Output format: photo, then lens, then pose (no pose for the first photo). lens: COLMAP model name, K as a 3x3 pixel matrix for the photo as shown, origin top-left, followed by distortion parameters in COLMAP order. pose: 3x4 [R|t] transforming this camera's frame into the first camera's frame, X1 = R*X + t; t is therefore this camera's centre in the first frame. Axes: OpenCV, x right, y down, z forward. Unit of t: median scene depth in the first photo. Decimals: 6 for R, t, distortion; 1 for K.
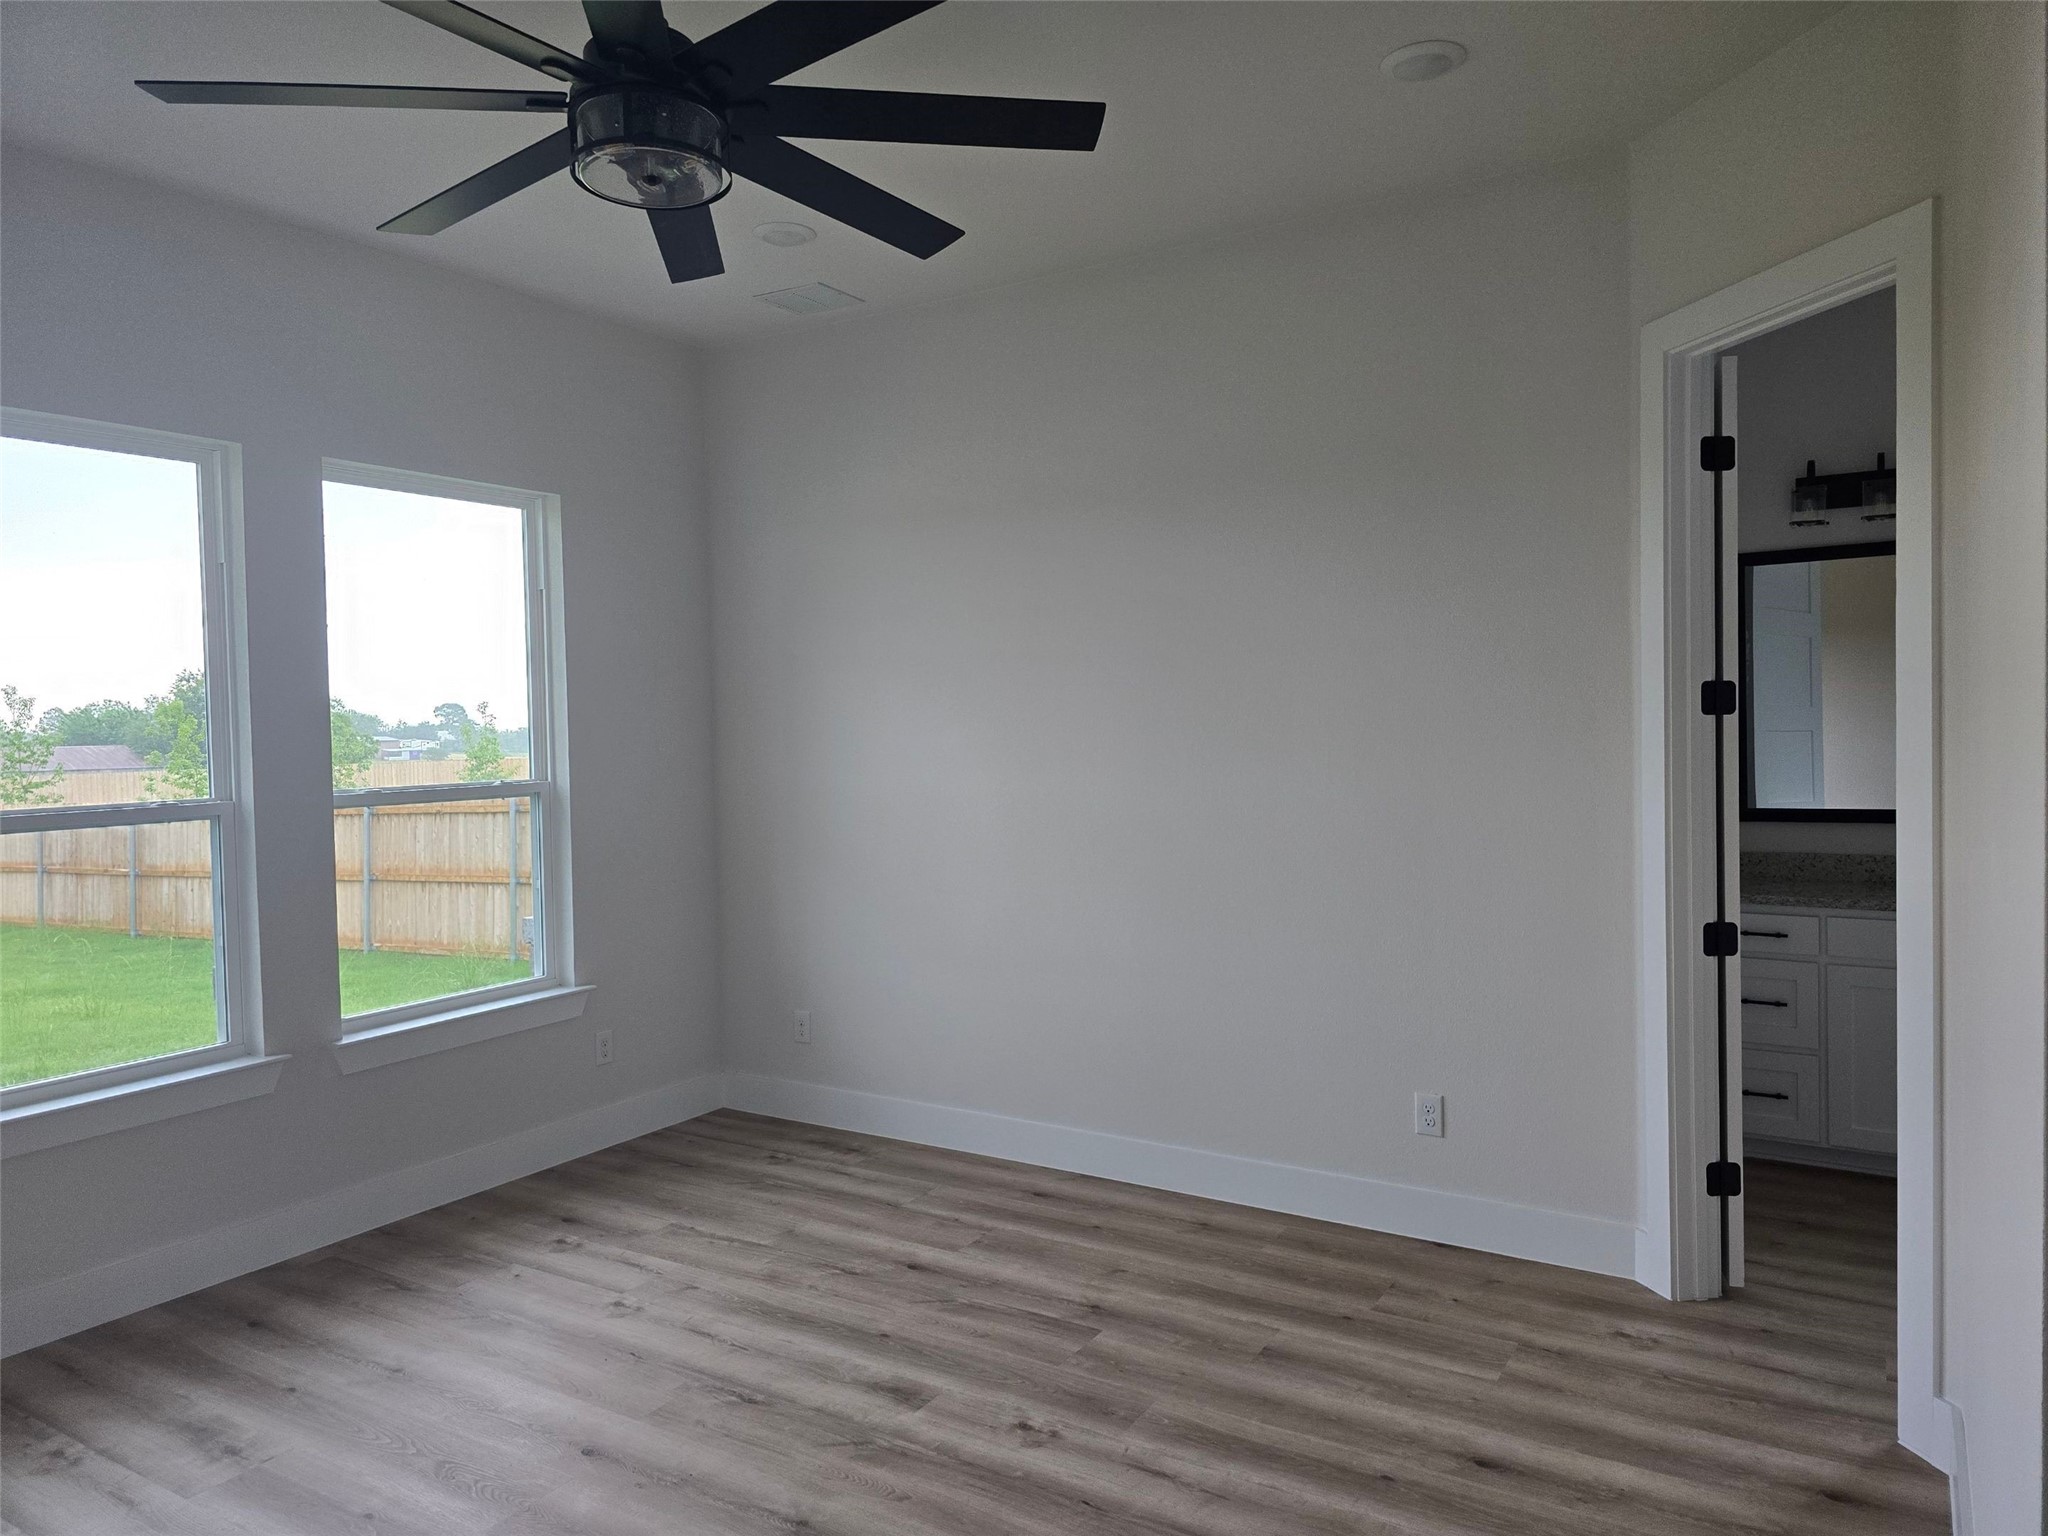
lens RADIAL K [[1377.0, 0, 1027.3], [0, 1377.0, 760.1], [0, 0, 1]] dist [0.067243, -0.057614]
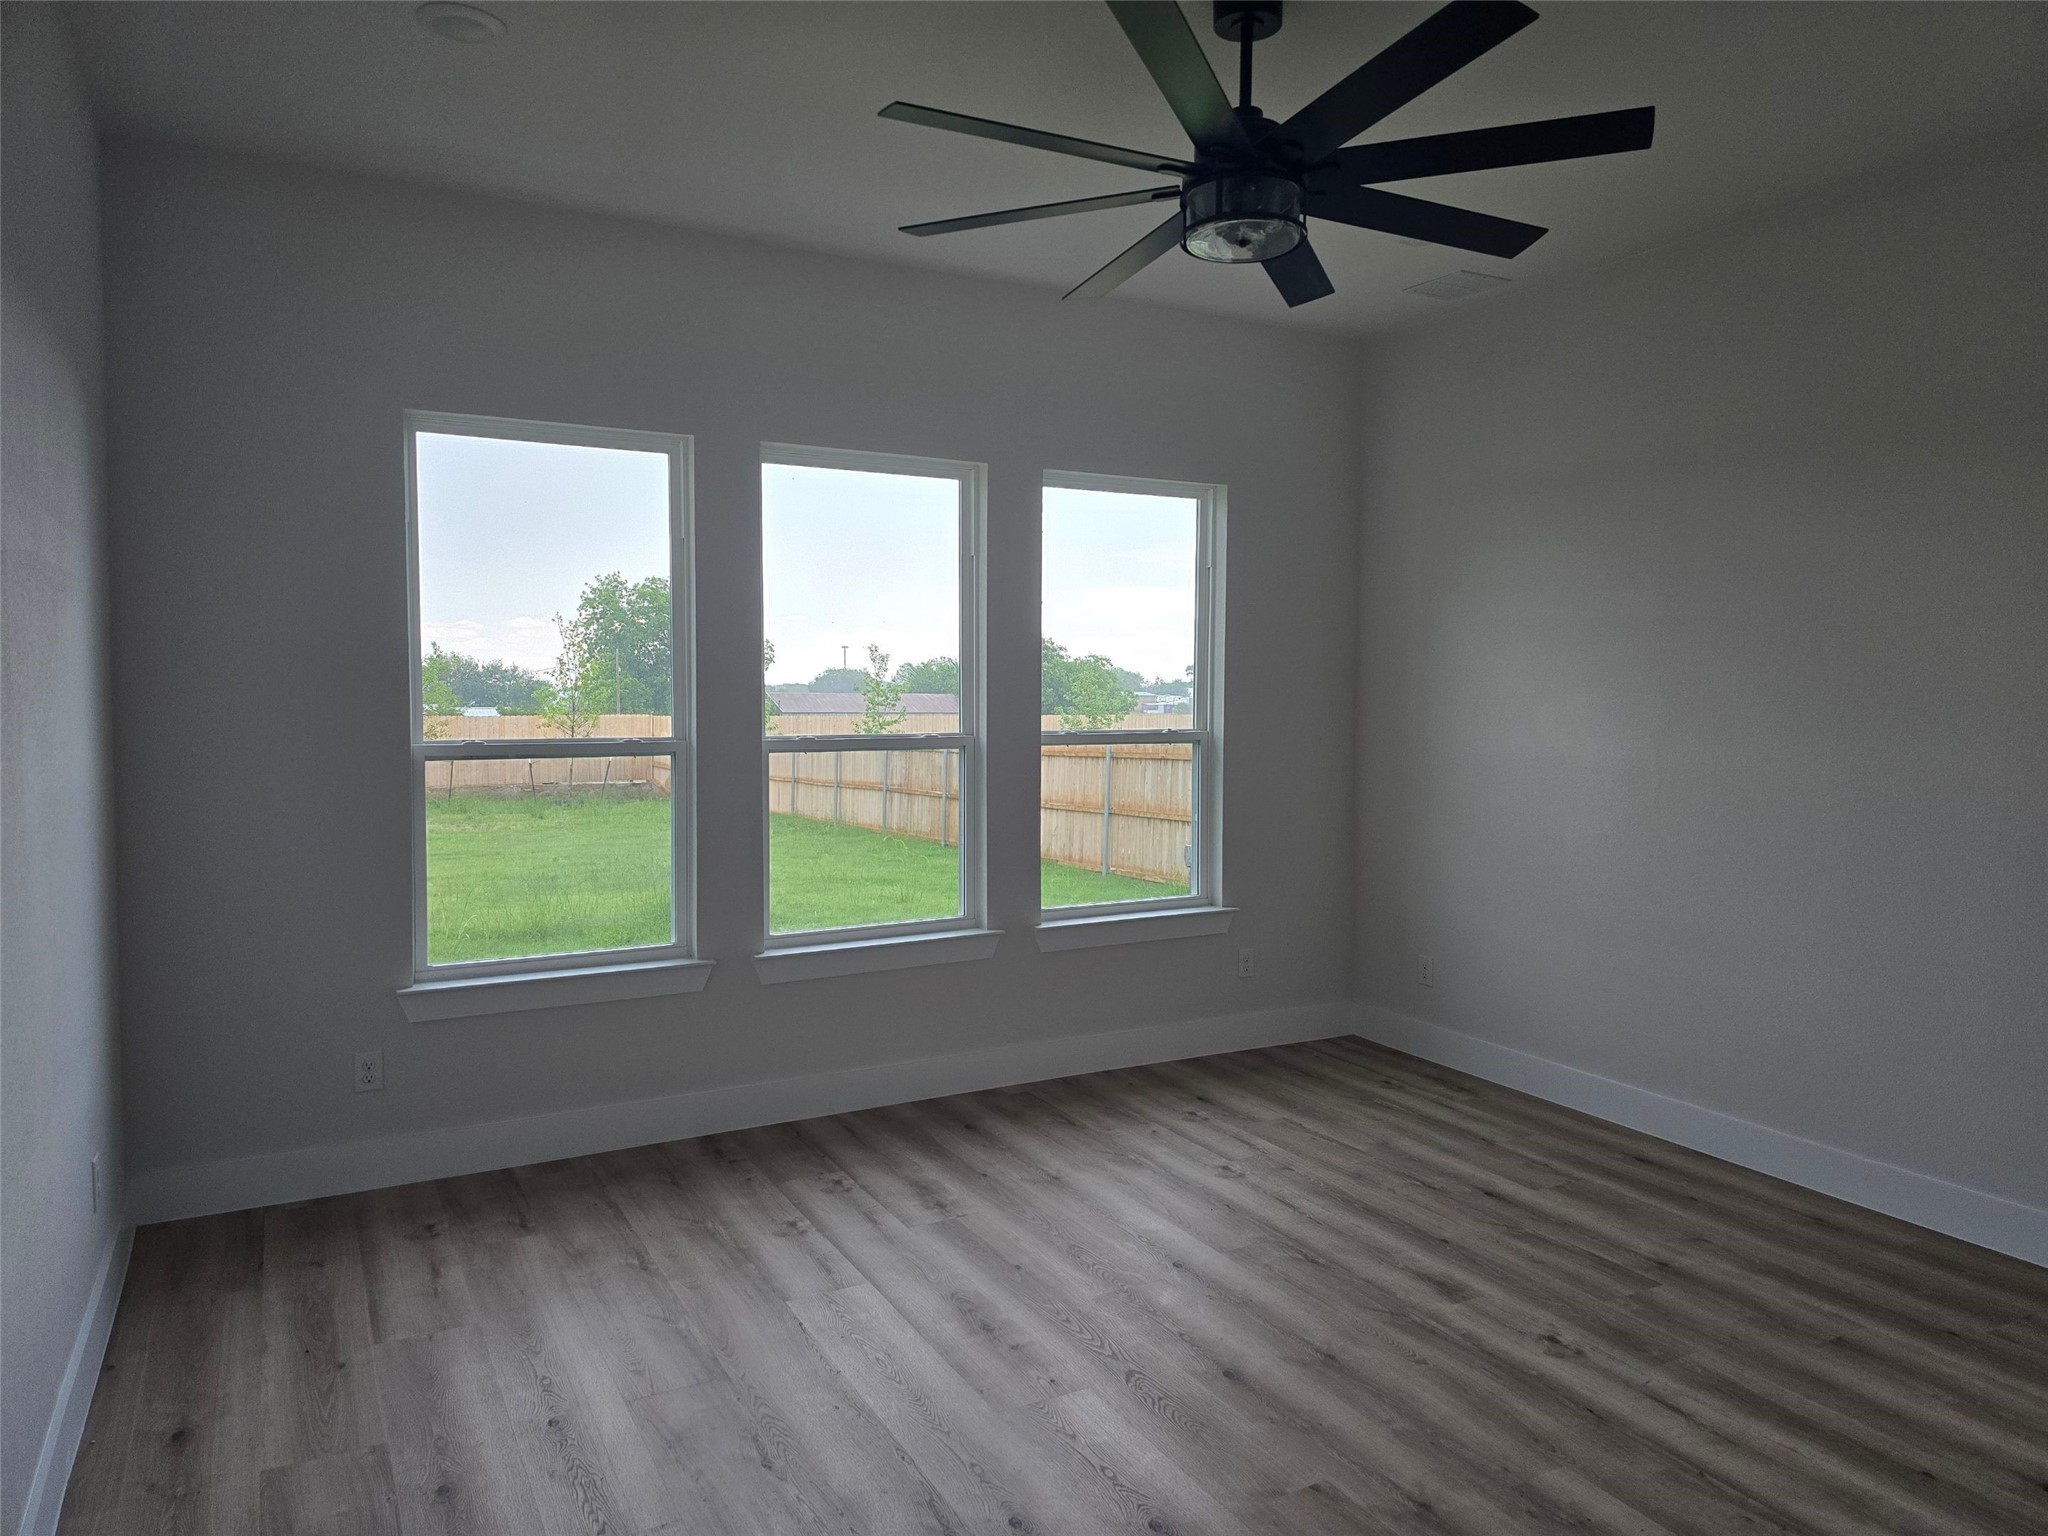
lens RADIAL K [[1377.0, 0, 1059.3], [0, 1377.0, 737.6], [0, 0, 1]] dist [0.067243, -0.057614]
pose [[0.878344, 0.041391, -0.476234, 0.129529], [-0.036173, 0.999143, 0.020124, 0.003489], [0.476659, -0.000449, 0.879088, -0.108873]]
